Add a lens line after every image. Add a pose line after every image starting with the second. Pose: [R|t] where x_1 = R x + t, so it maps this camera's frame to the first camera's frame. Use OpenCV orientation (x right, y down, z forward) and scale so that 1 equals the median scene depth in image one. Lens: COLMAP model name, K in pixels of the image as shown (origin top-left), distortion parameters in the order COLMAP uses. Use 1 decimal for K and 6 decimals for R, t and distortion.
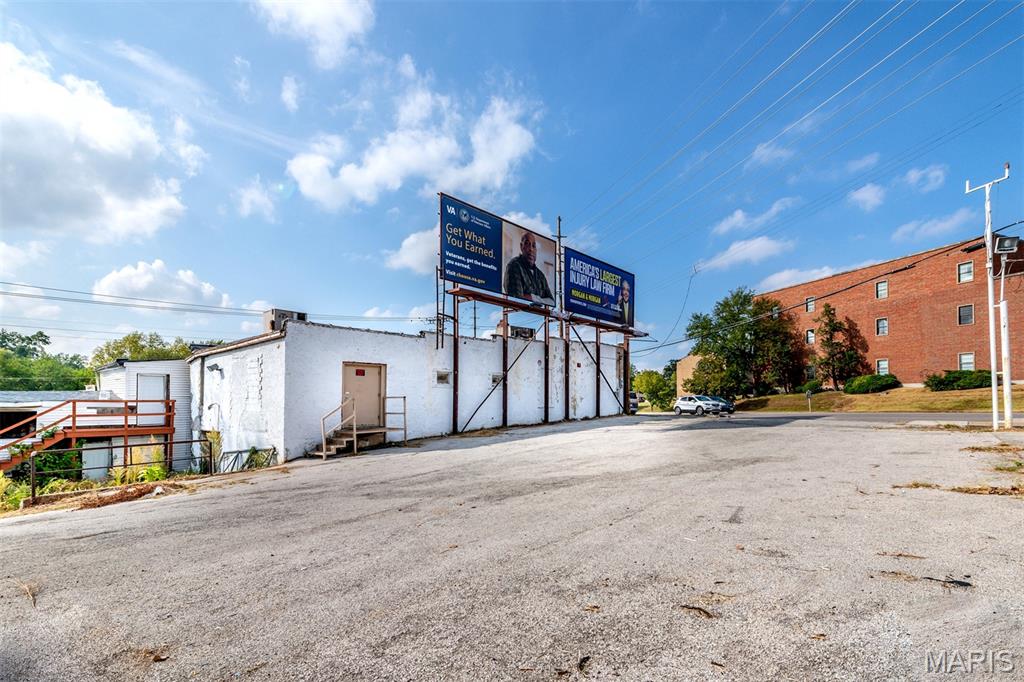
lens RADIAL K [[429.1, 0, 508.8], [0, 429.1, 384.5], [0, 0, 1]] dist [0.012519, -0.000246]
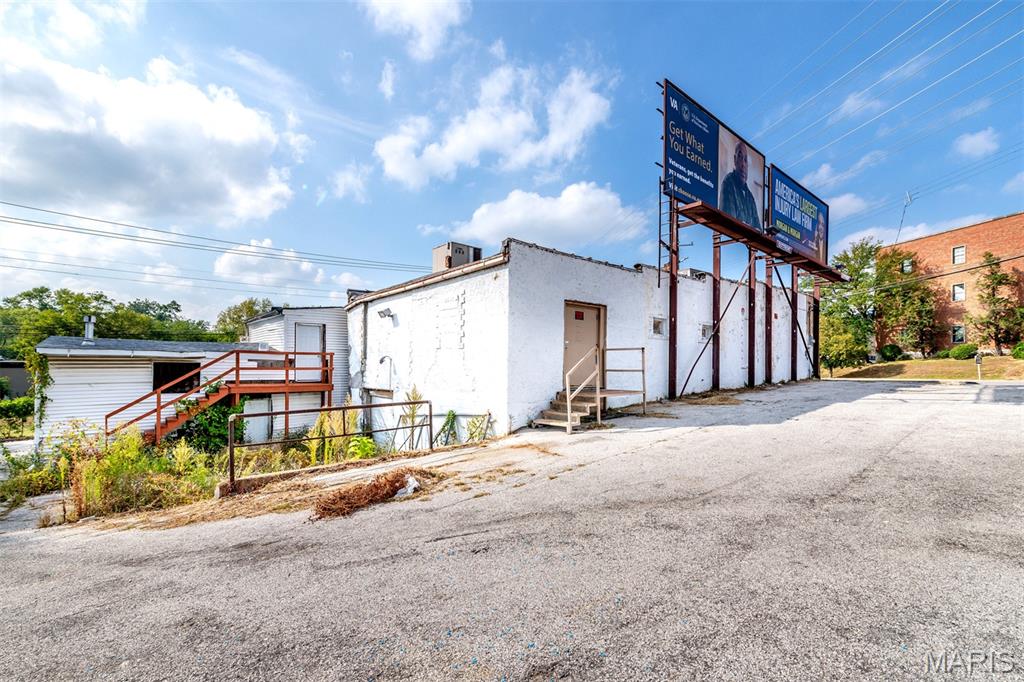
lens RADIAL K [[417.8, 0, 514.1], [0, 417.8, 352.3], [0, 0, 1]] dist [0.019371, -0.000036]
pose [[0.989641, 0.006616, -0.143414, -0.294953], [-0.005331, 0.999942, 0.009345, 0.025533], [0.143468, -0.008484, 0.989619, 0.216025]]
